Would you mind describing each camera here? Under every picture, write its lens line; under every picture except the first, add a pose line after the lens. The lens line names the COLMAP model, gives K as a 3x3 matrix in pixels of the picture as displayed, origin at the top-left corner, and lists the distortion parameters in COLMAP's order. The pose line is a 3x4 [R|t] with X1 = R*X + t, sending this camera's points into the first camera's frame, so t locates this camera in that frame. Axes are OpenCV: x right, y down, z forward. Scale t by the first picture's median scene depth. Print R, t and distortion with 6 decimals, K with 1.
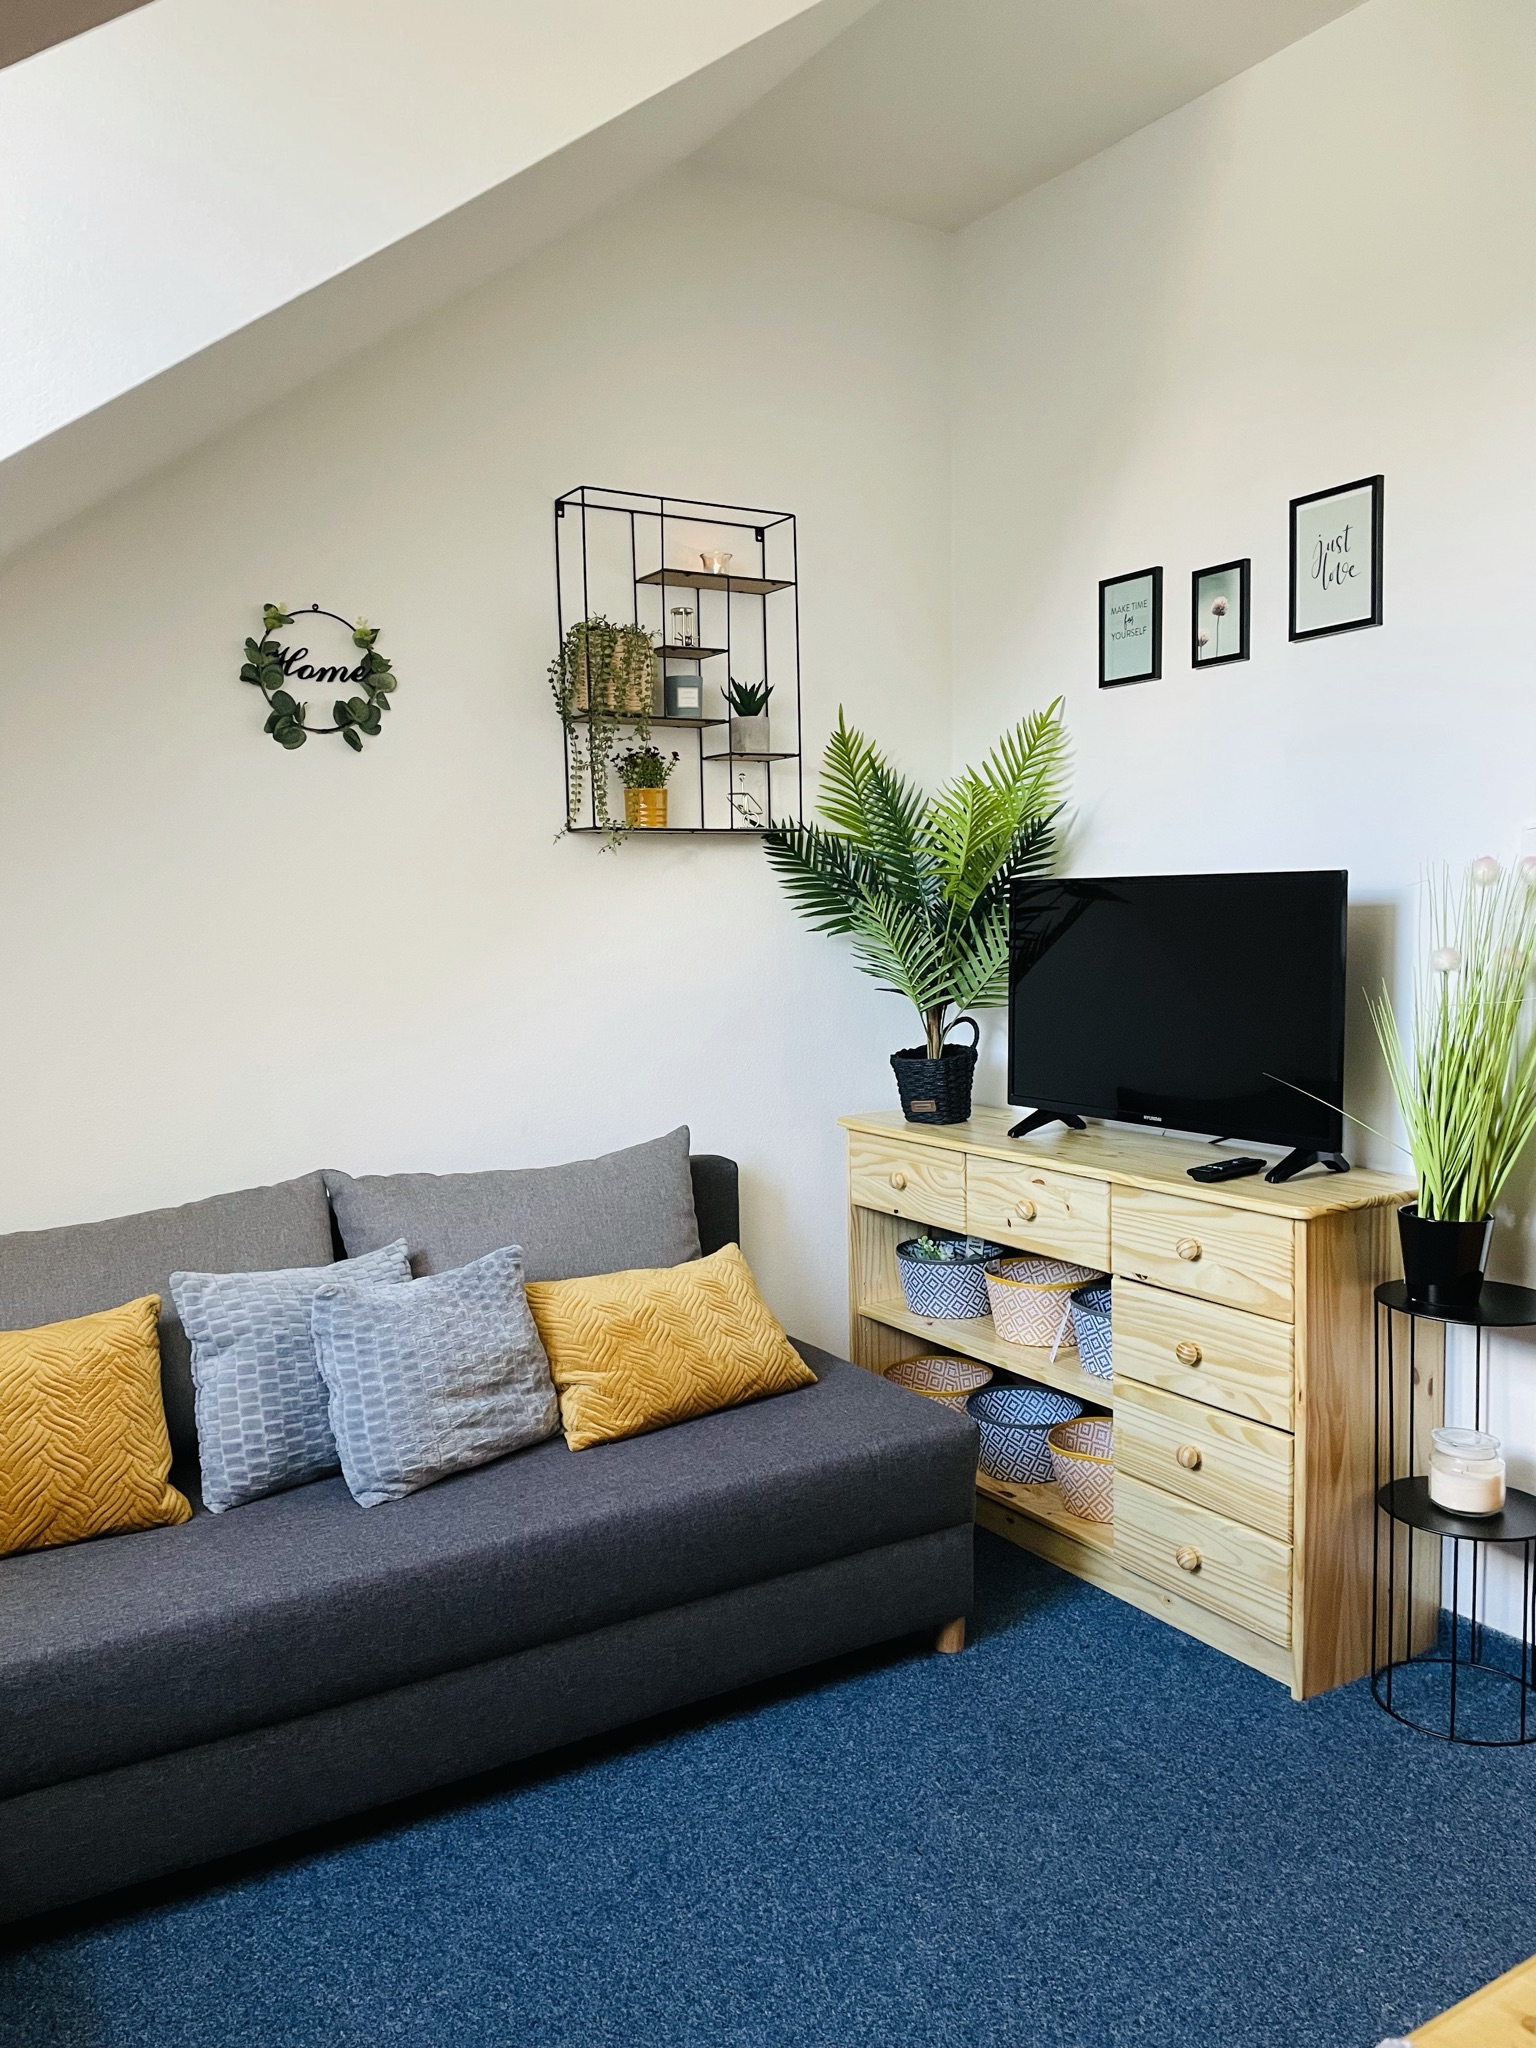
lens RADIAL K [[1559.0, 0, 768.0], [0, 1559.0, 1024.0], [0, 0, 1]] dist [0.029203, -0.001927]
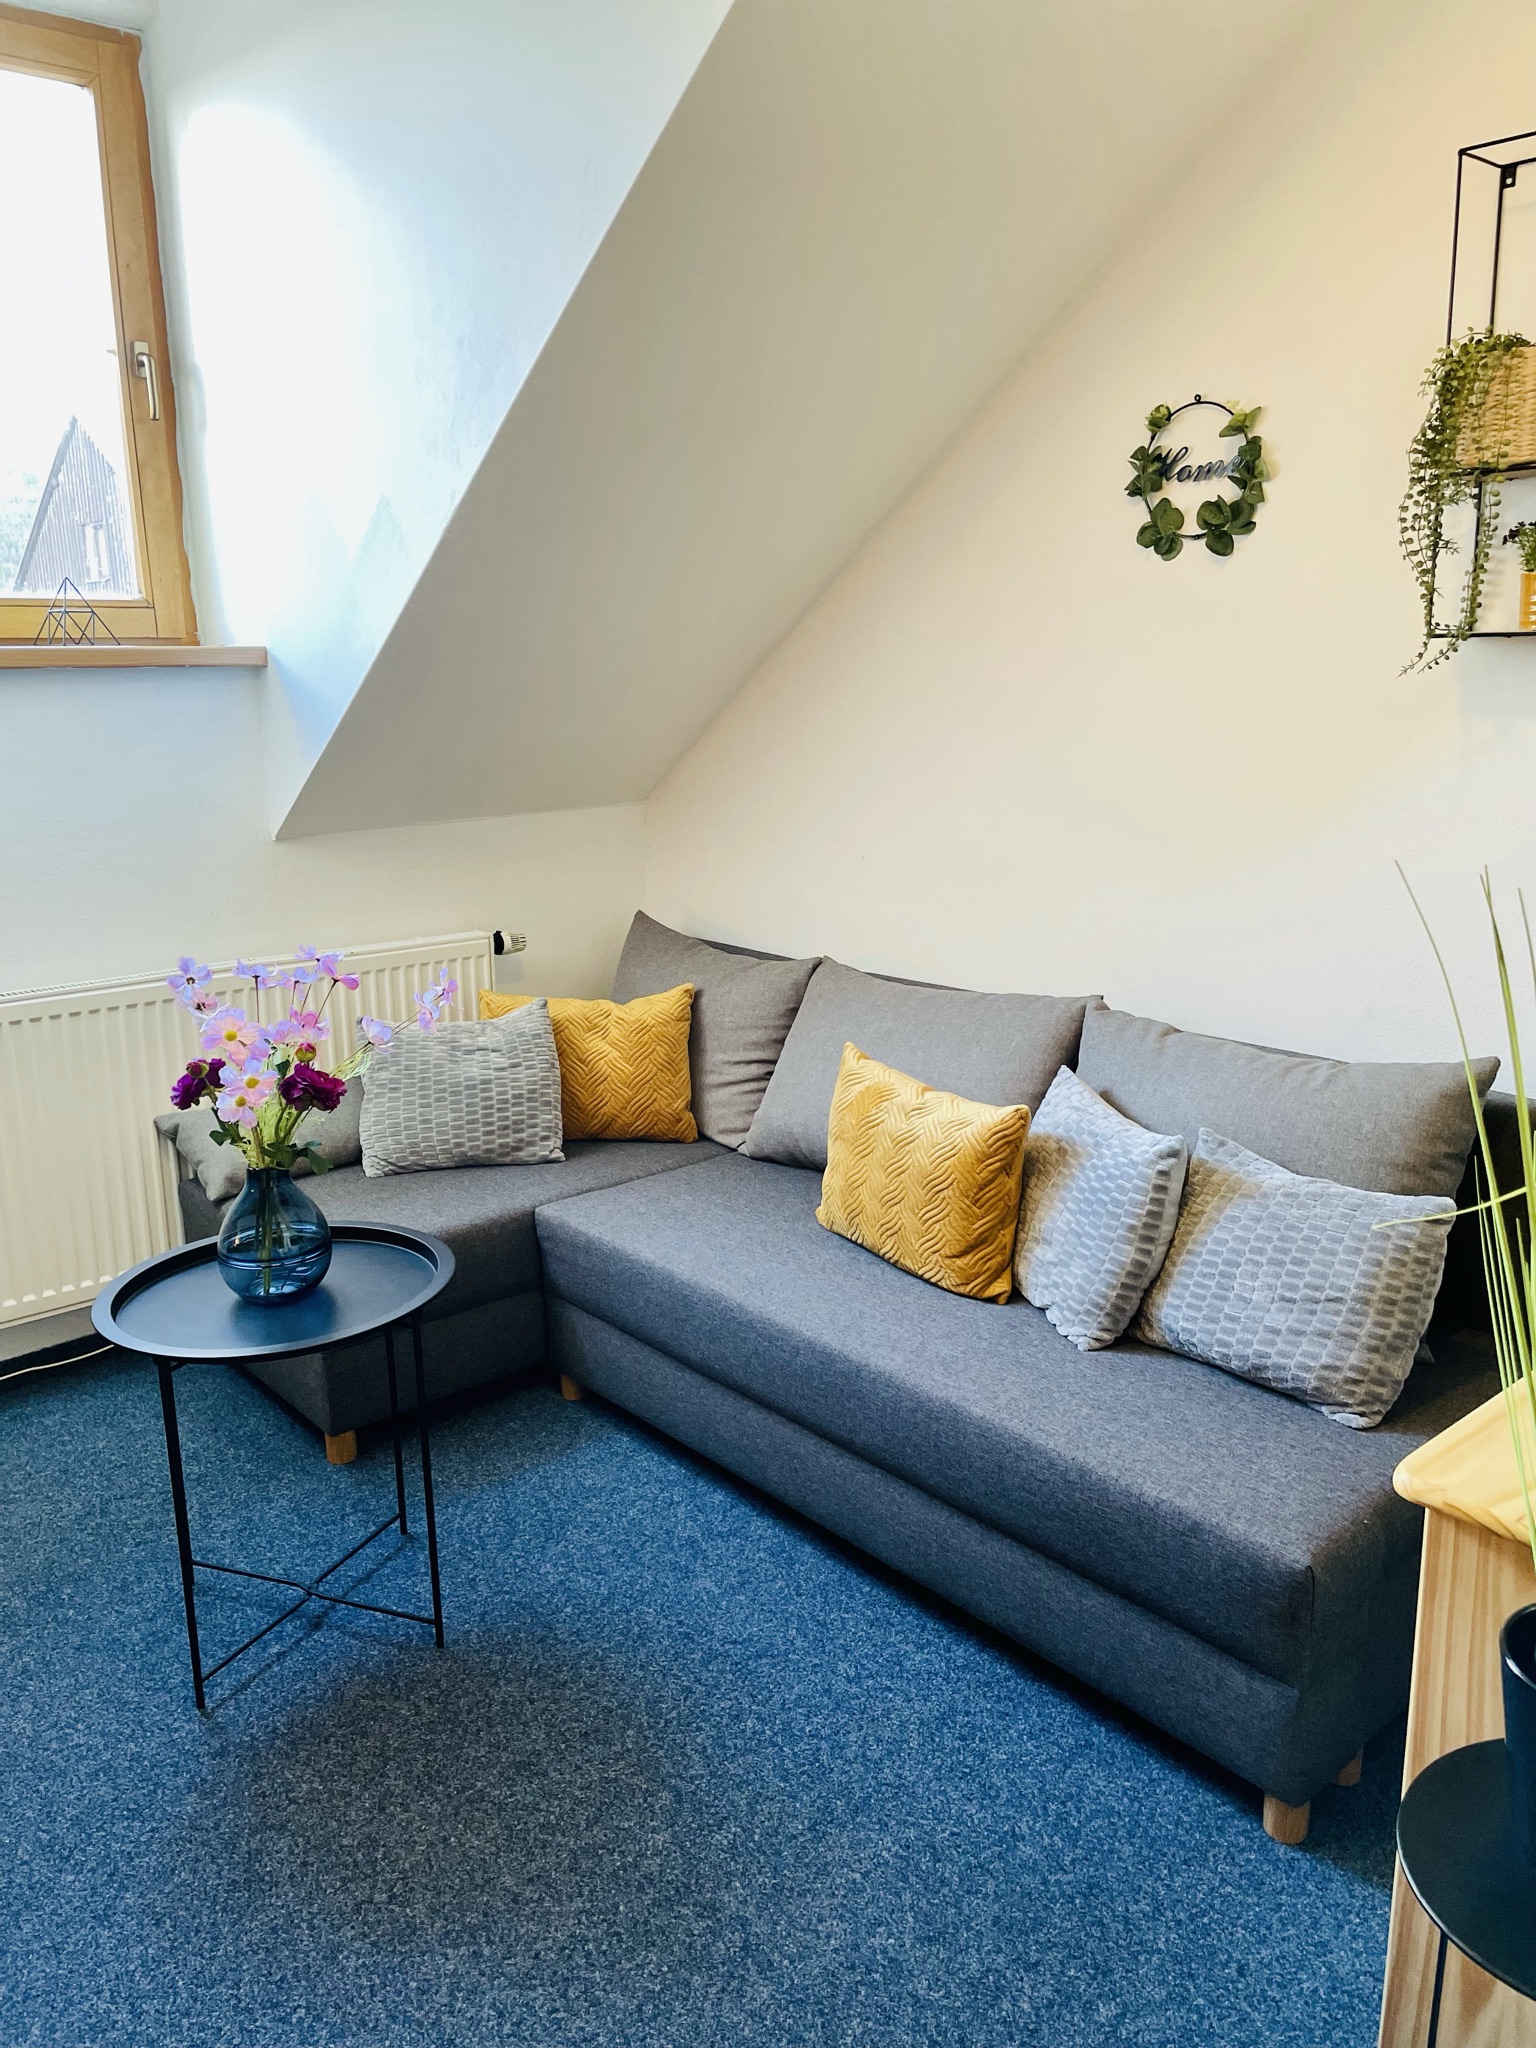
lens RADIAL K [[1559.0, 0, 768.0], [0, 1559.0, 1024.0], [0, 0, 1]] dist [0.029203, -0.001927]
pose [[0.169747, 0.238978, -0.956073, 0.640309], [-0.070196, 0.970620, 0.230151, -0.103163], [0.982985, 0.028046, 0.181535, 0.592614]]
